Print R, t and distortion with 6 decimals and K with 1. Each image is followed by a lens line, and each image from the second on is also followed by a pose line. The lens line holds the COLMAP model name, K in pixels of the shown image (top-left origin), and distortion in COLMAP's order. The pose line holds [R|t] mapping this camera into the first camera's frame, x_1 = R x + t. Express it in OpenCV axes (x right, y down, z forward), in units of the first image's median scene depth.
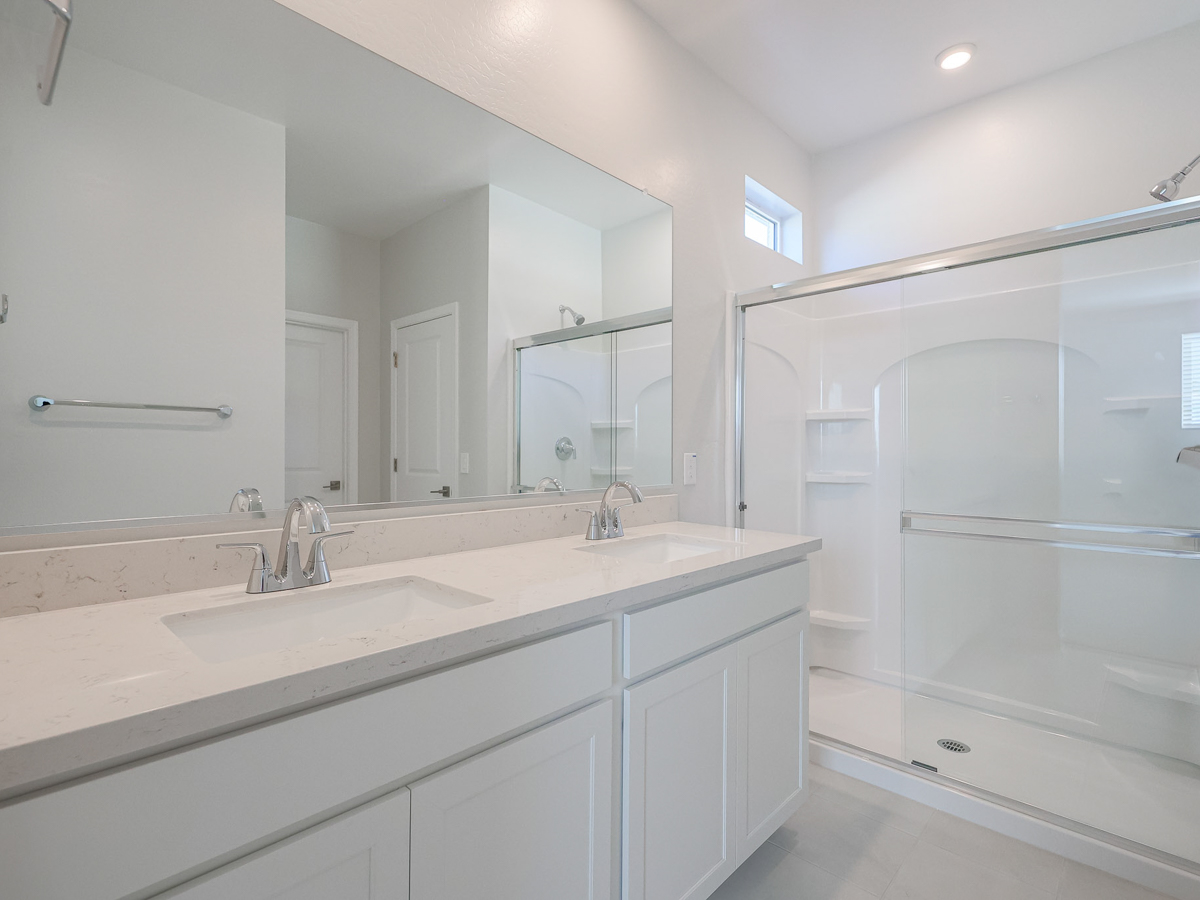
lens RADIAL K [[579.7, 0, 600.0], [0, 579.7, 450.0], [0, 0, 1]] dist [0.001376, -0.000251]
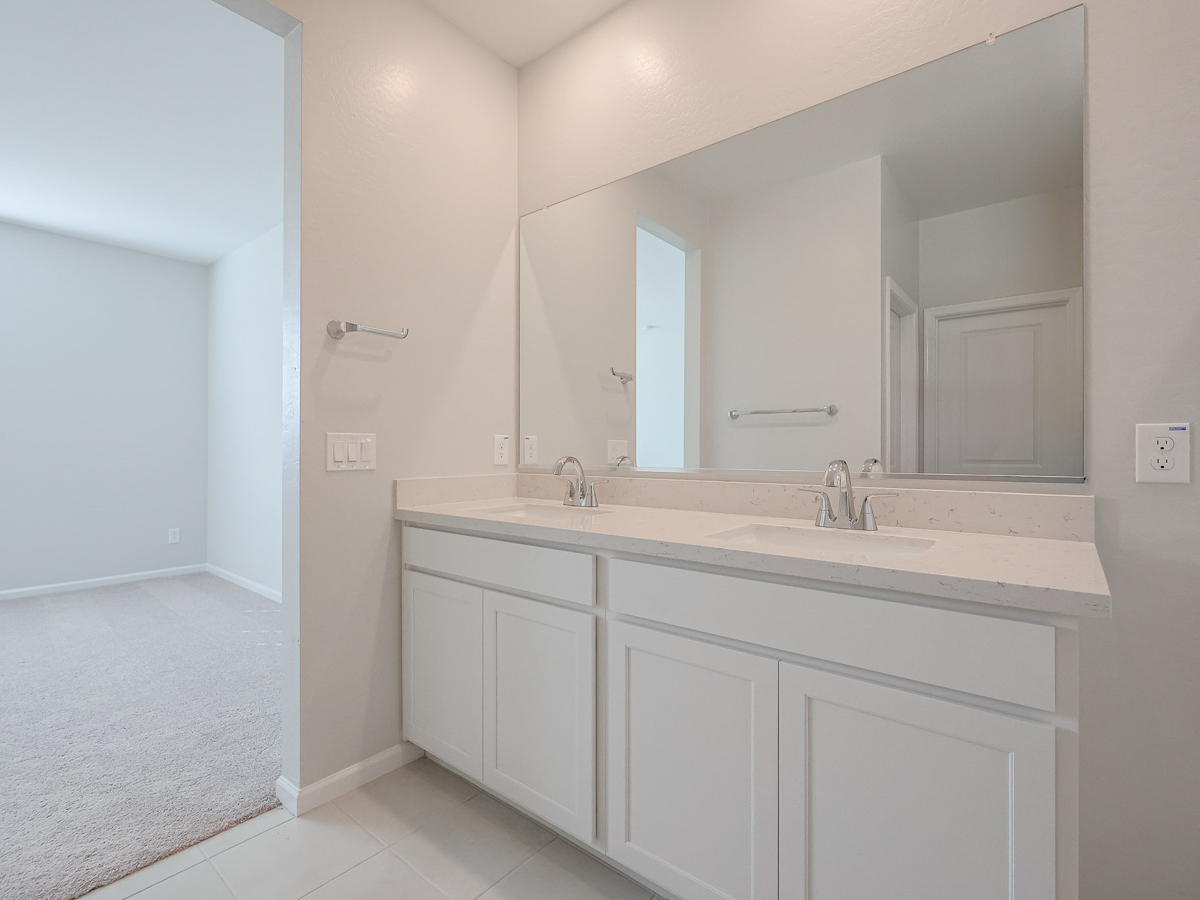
lens RADIAL K [[579.7, 0, 600.0], [0, 579.7, 450.0], [0, 0, 1]] dist [0.001376, -0.000251]
pose [[0.066615, -0.006908, -0.997755, 0.603053], [0.001809, 0.999975, -0.006803, 0.030293], [0.997777, -0.001351, 0.066625, 0.424176]]
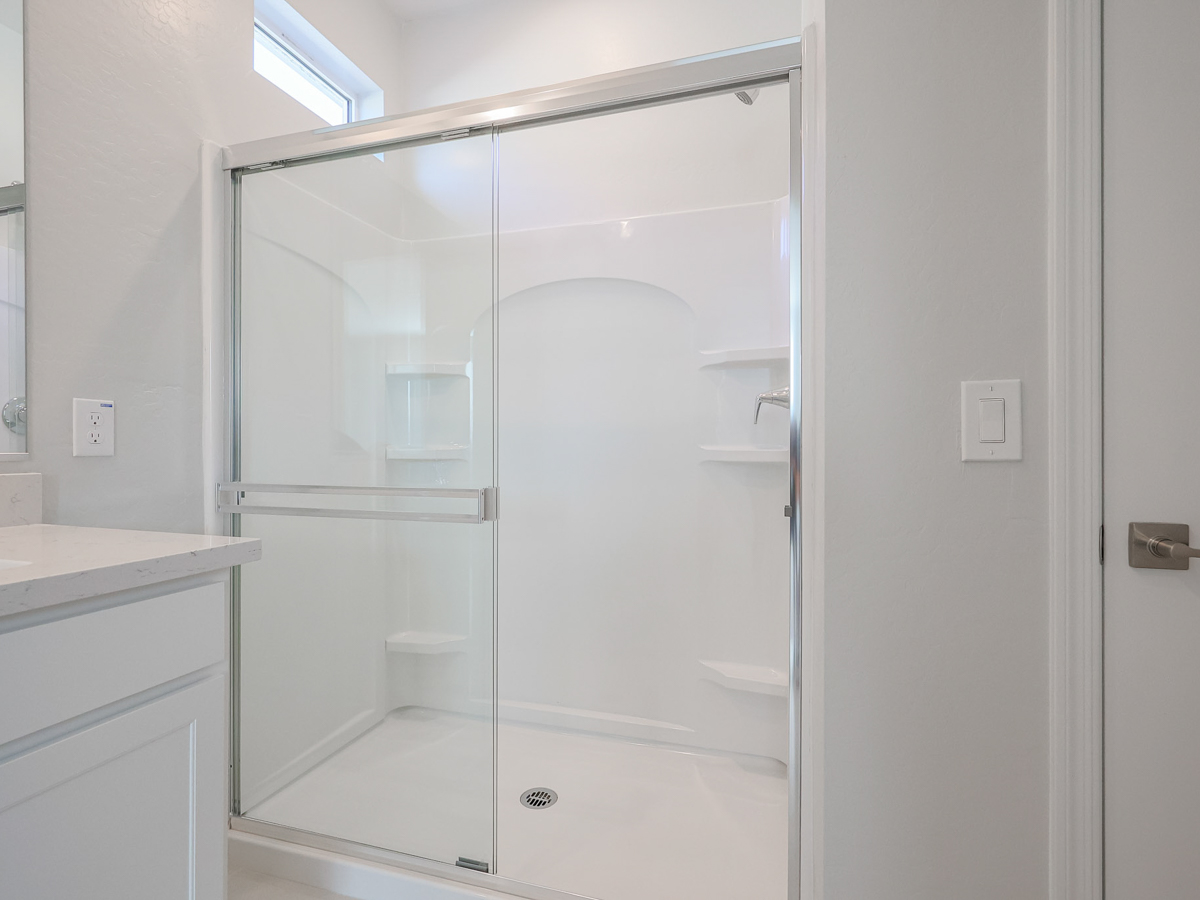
lens RADIAL K [[579.7, 0, 600.0], [0, 579.7, 450.0], [0, 0, 1]] dist [0.001376, -0.000251]
pose [[0.892669, -0.001776, 0.450710, 0.314300], [-0.000043, 0.999992, 0.004025, 0.048007], [-0.450714, -0.003612, 0.892661, 0.268449]]
